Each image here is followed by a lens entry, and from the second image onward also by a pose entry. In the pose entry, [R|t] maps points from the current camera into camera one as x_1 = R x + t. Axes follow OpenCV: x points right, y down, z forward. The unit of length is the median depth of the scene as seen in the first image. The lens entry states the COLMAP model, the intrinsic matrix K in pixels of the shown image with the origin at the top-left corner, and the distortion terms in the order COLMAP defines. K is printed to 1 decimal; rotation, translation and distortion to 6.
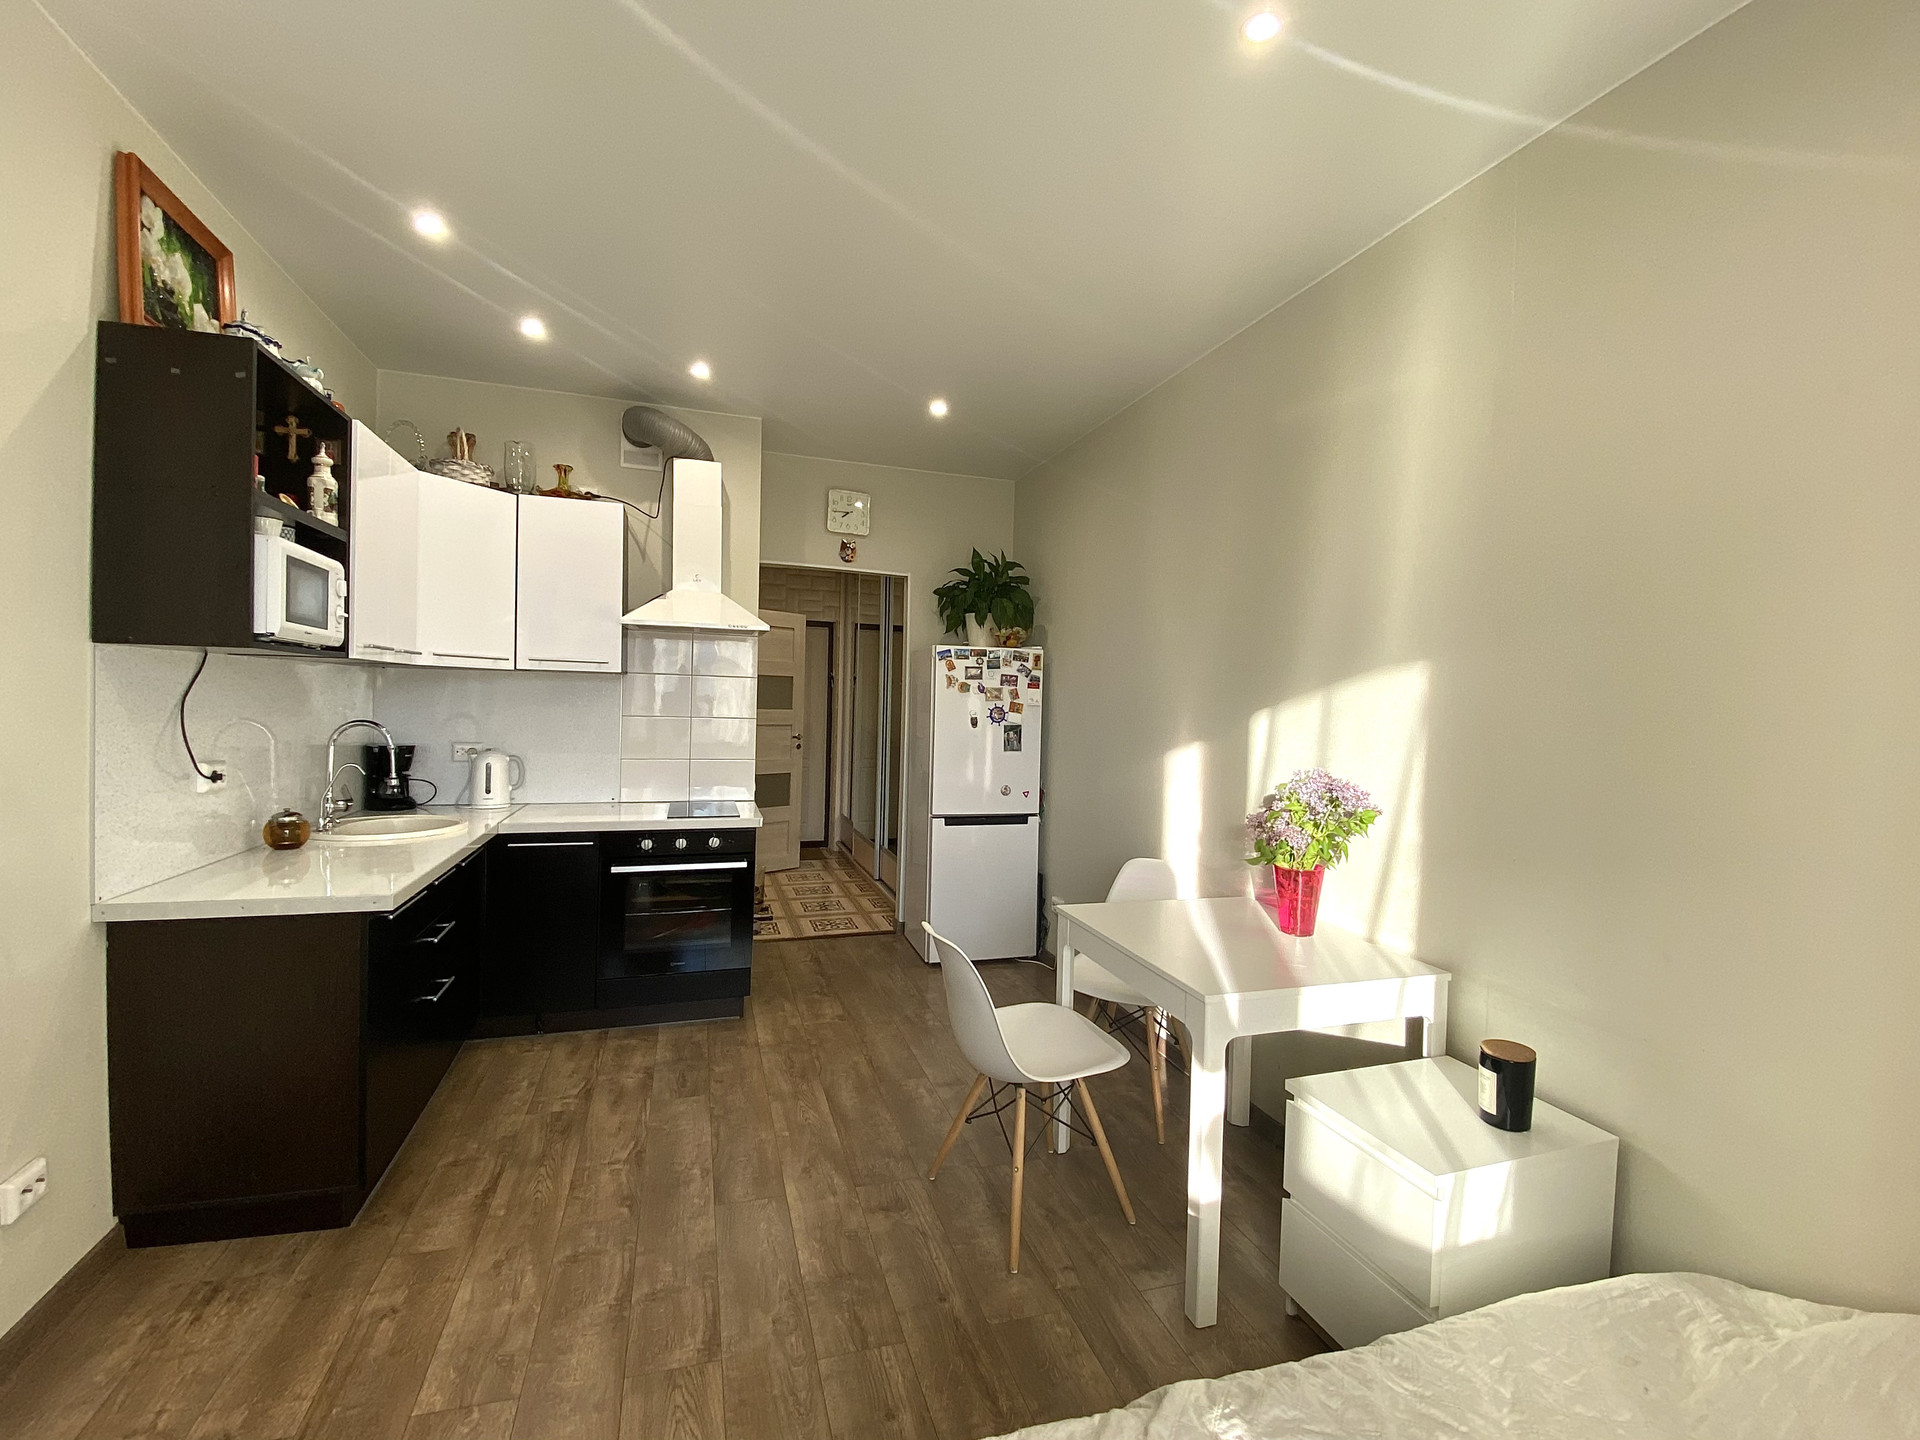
lens RADIAL K [[884.7, 0, 937.2], [0, 884.7, 702.4], [0, 0, 1]] dist [-0.023107, -0.009815]
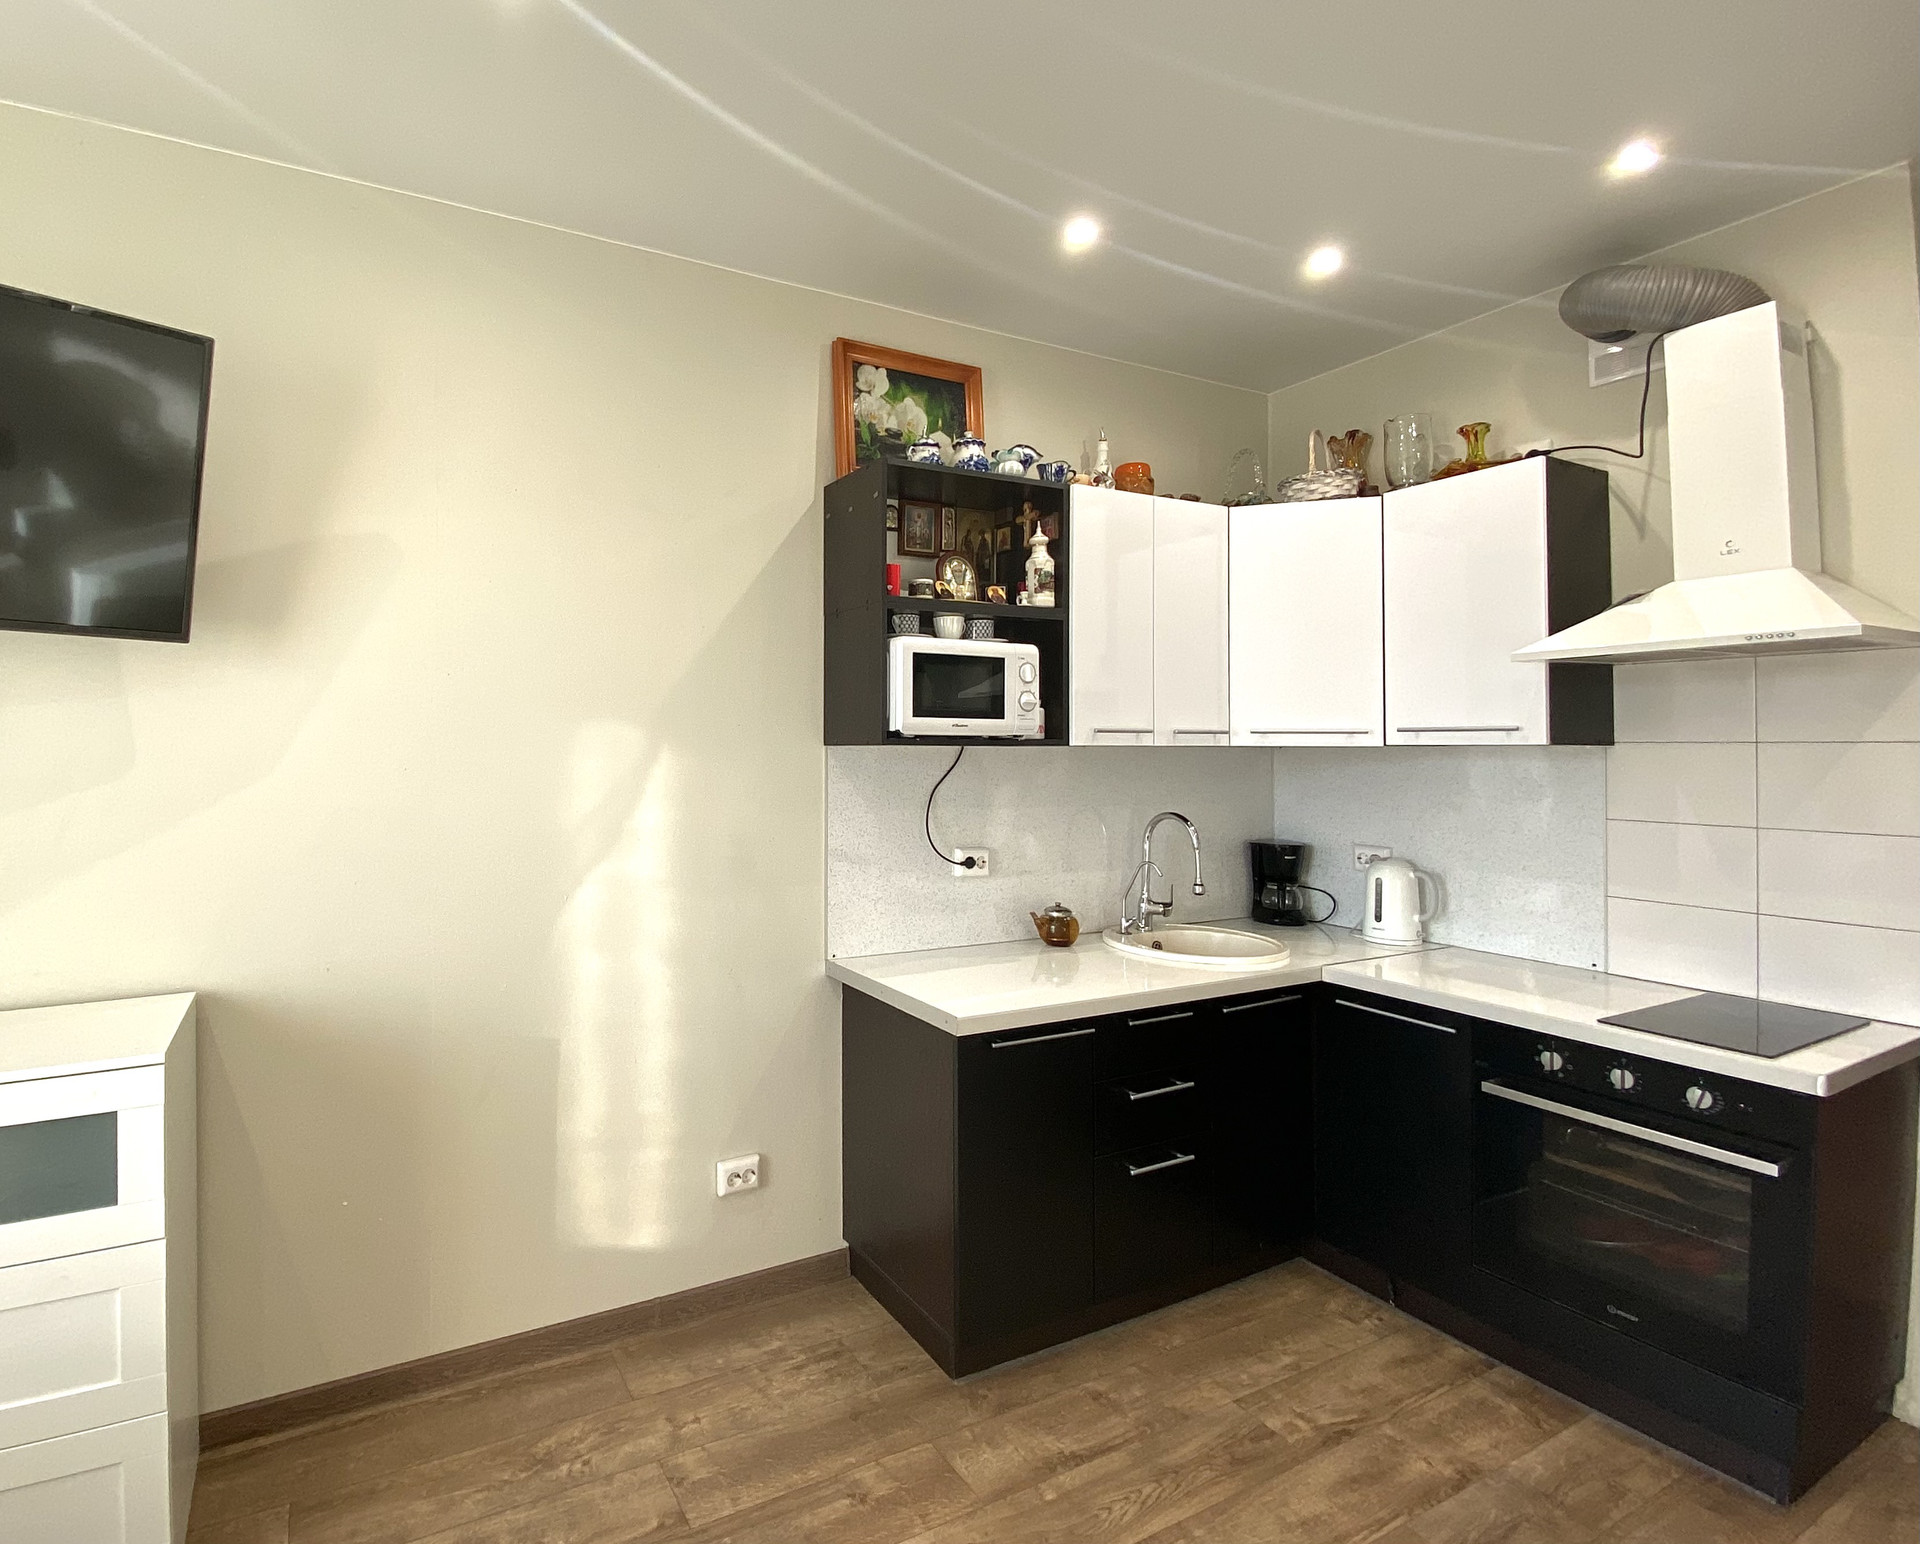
lens RADIAL K [[933.2, 0, 772.7], [0, 933.2, 720.8], [0, 0, 1]] dist [0.010131, -0.010527]
pose [[0.124969, -0.054484, -0.990664, 0.247585], [0.004933, 0.998513, -0.054293, -0.025495], [0.992148, 0.001898, 0.125052, 0.558863]]
